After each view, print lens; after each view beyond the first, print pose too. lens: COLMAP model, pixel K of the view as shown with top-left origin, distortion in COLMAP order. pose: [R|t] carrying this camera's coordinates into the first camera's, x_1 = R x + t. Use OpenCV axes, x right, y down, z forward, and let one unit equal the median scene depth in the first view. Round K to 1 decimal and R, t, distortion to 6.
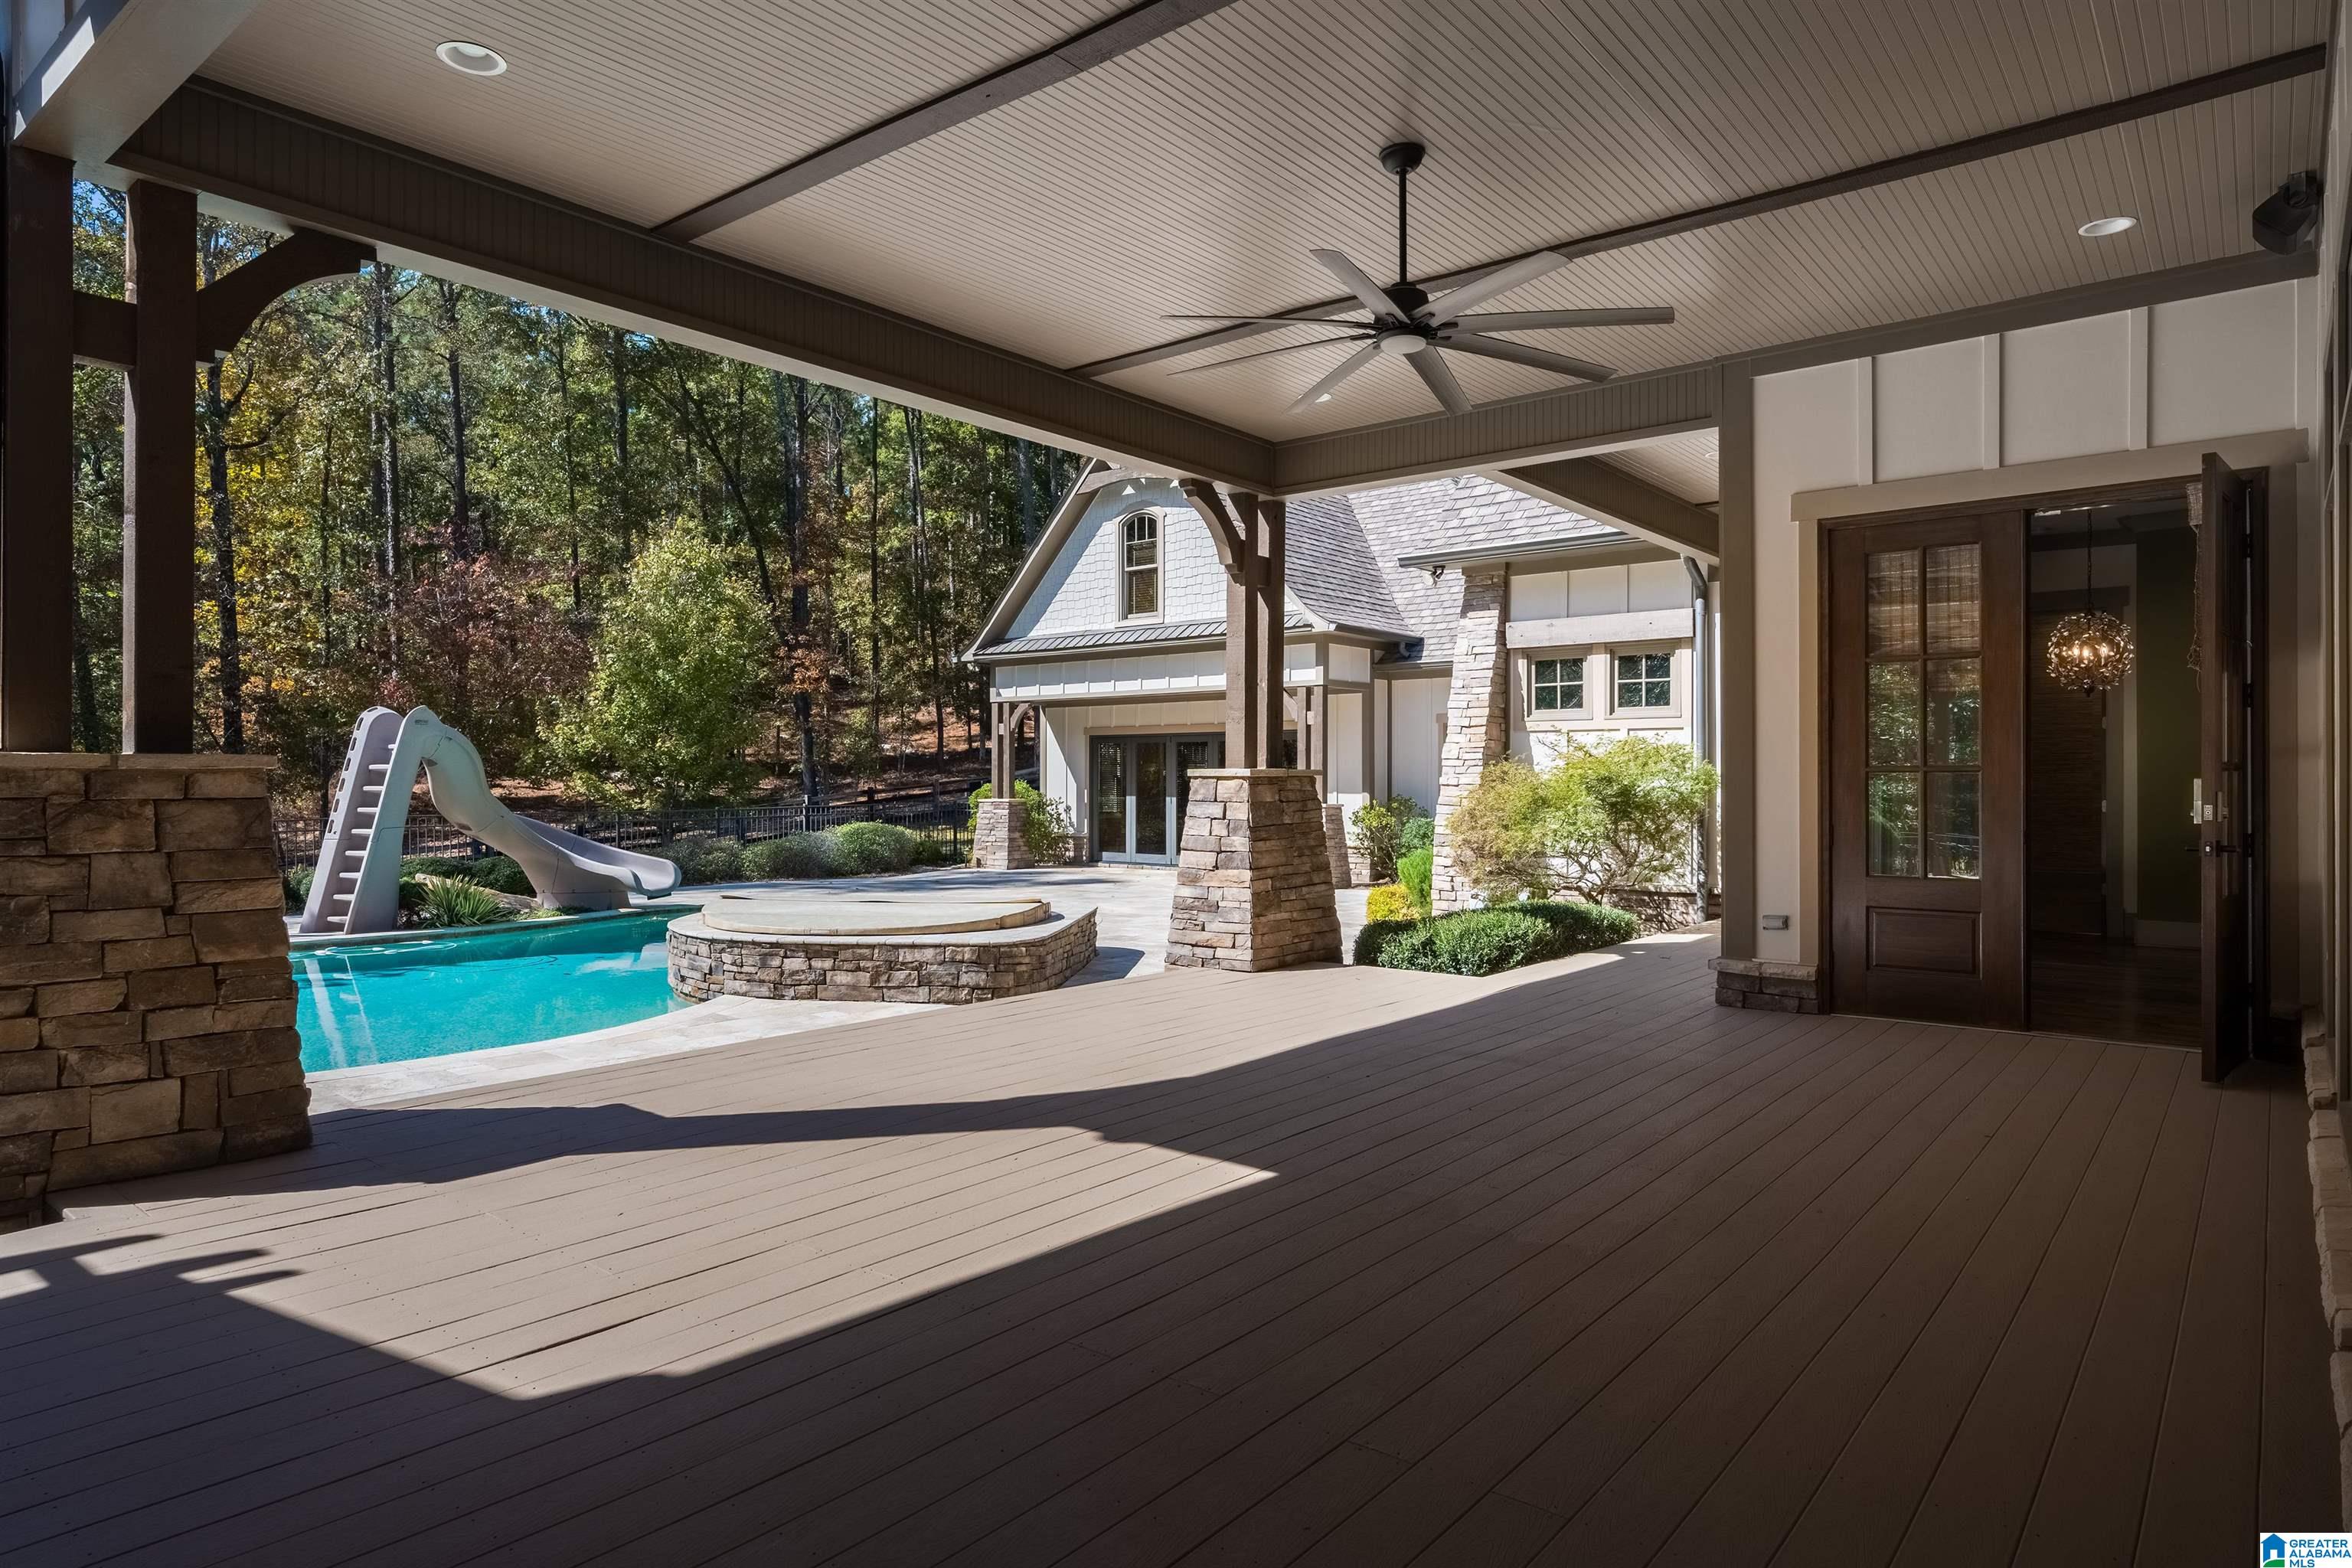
lens RADIAL K [[1360.0, 0, 1170.6], [0, 1360.0, 776.4], [0, 0, 1]] dist [0.007957, -0.000290]
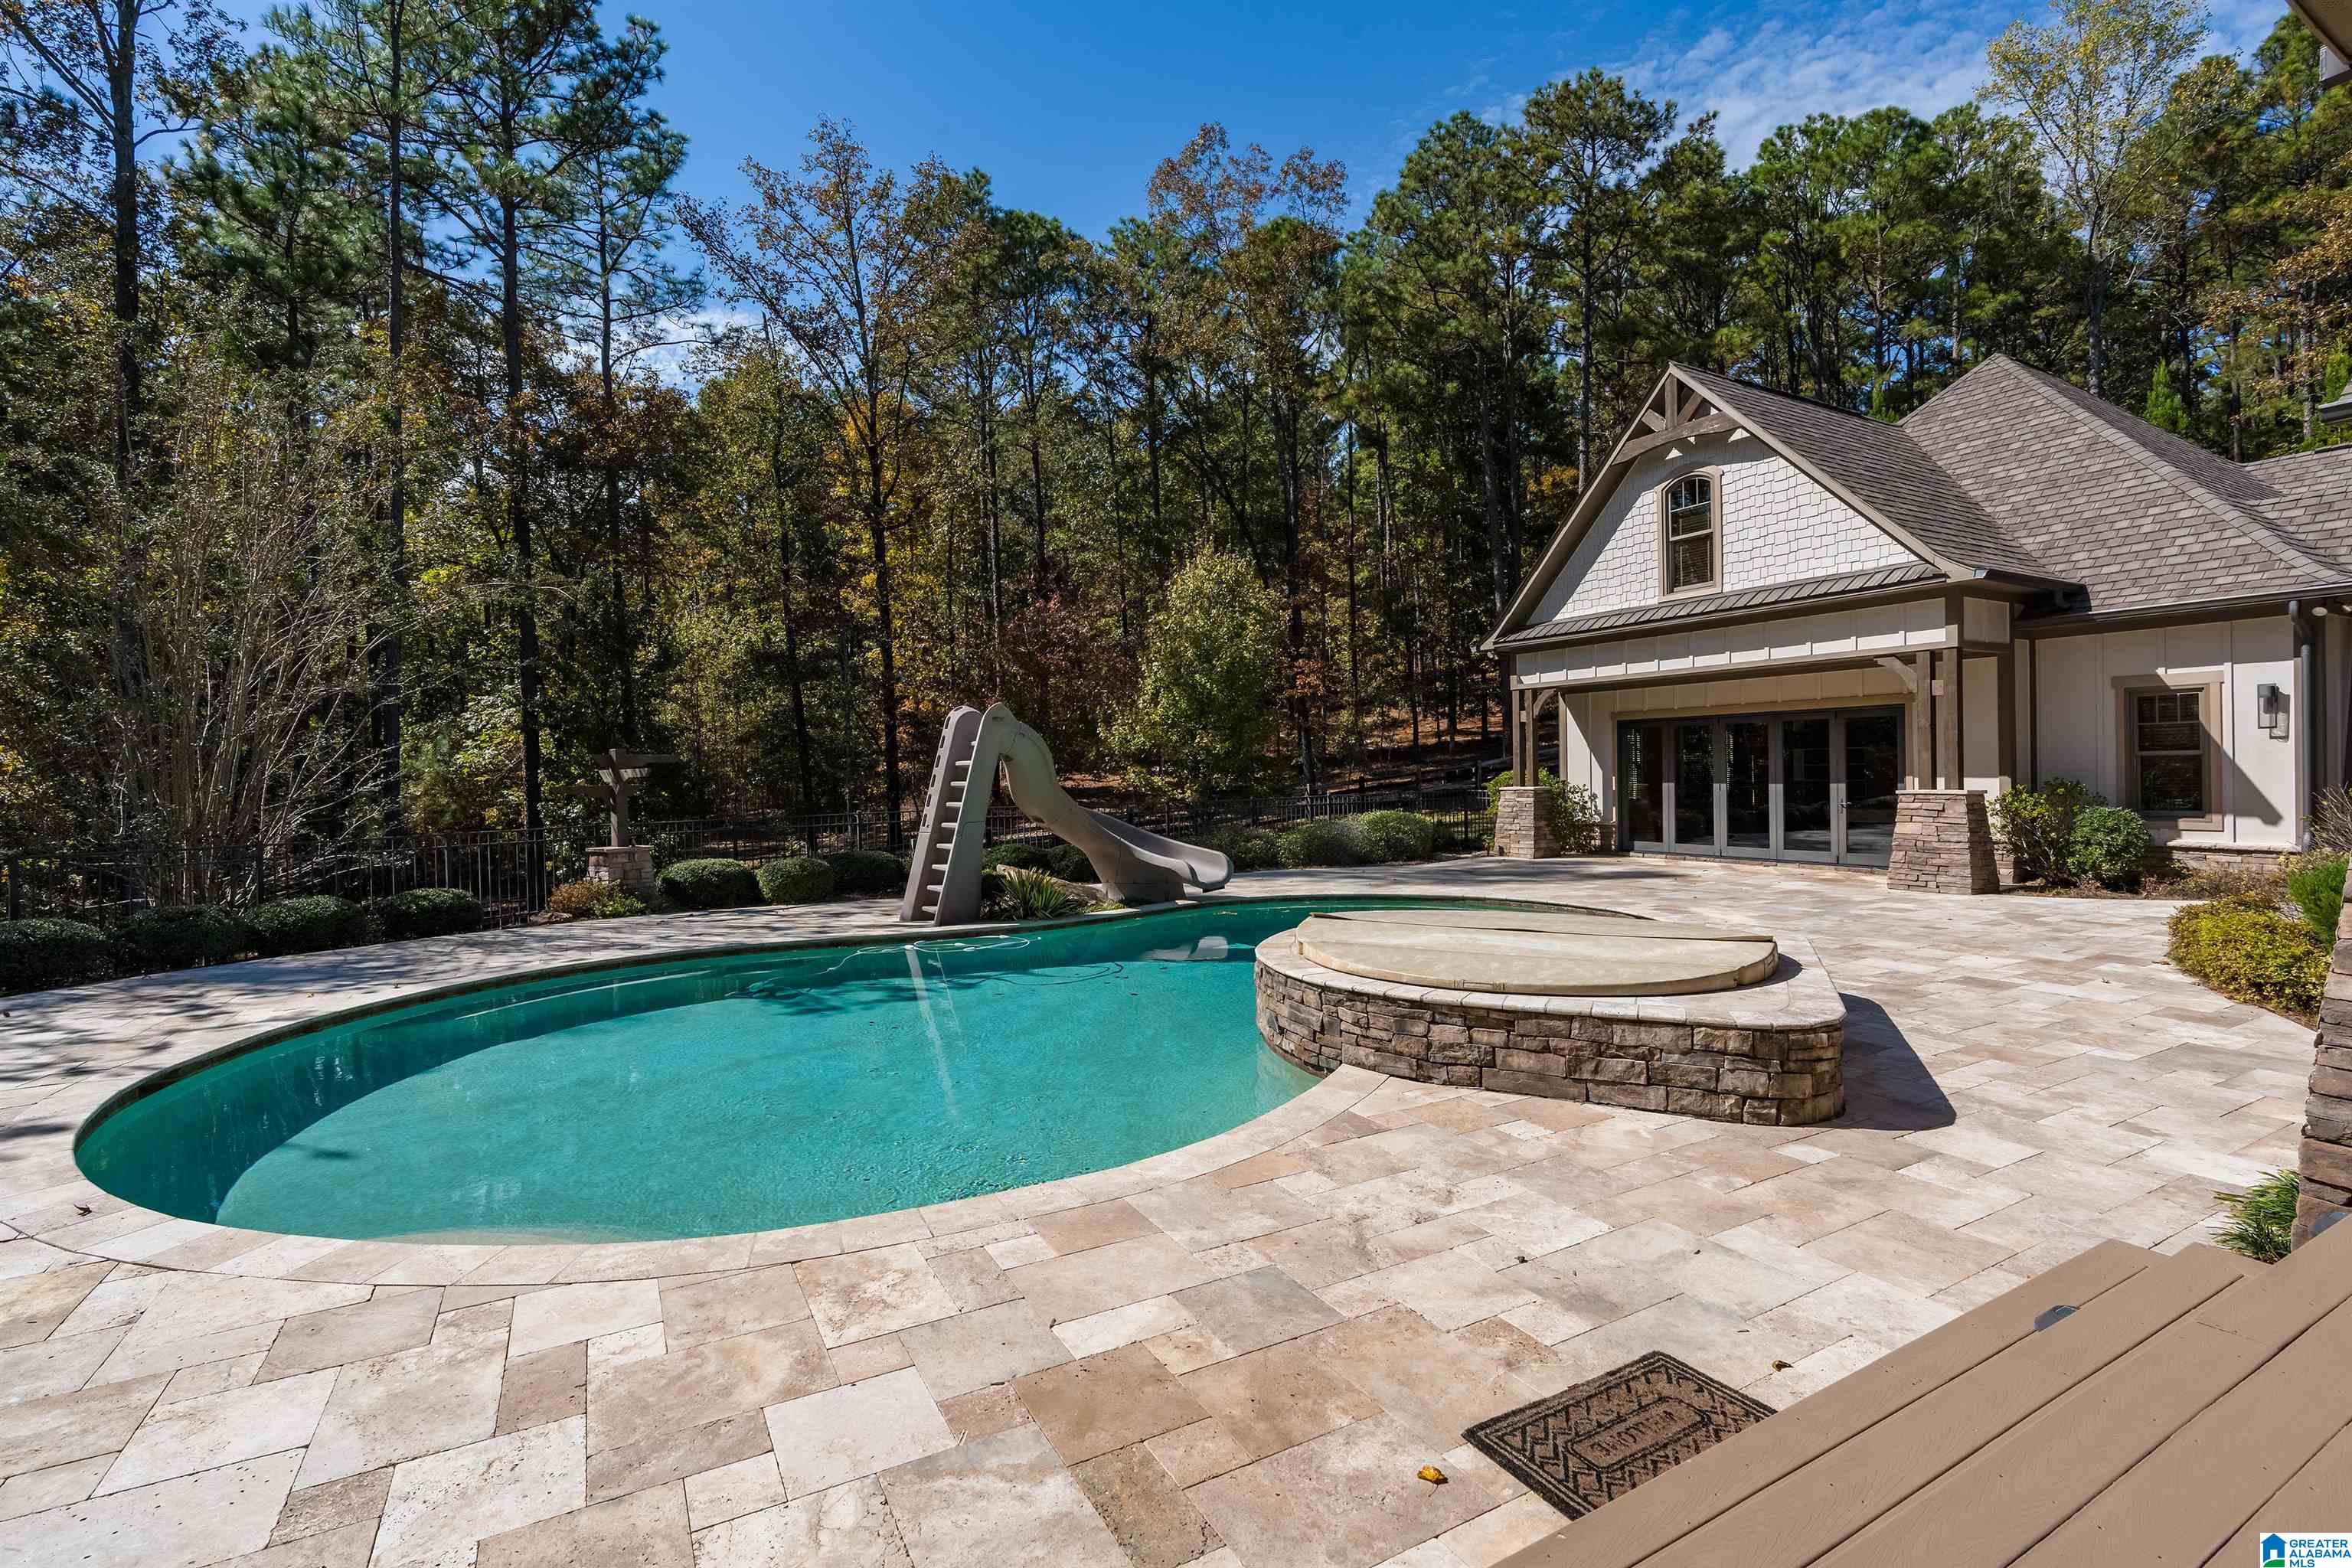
lens RADIAL K [[1046.5, 0, 1177.6], [0, 1046.5, 780.8], [0, 0, 1]] dist [0.000944, 0.000070]
pose [[0.936414, -0.010470, -0.350741, -0.098018], [0.014811, 0.999843, 0.009698, 0.000929], [0.350584, -0.014276, 0.936422, 0.206145]]
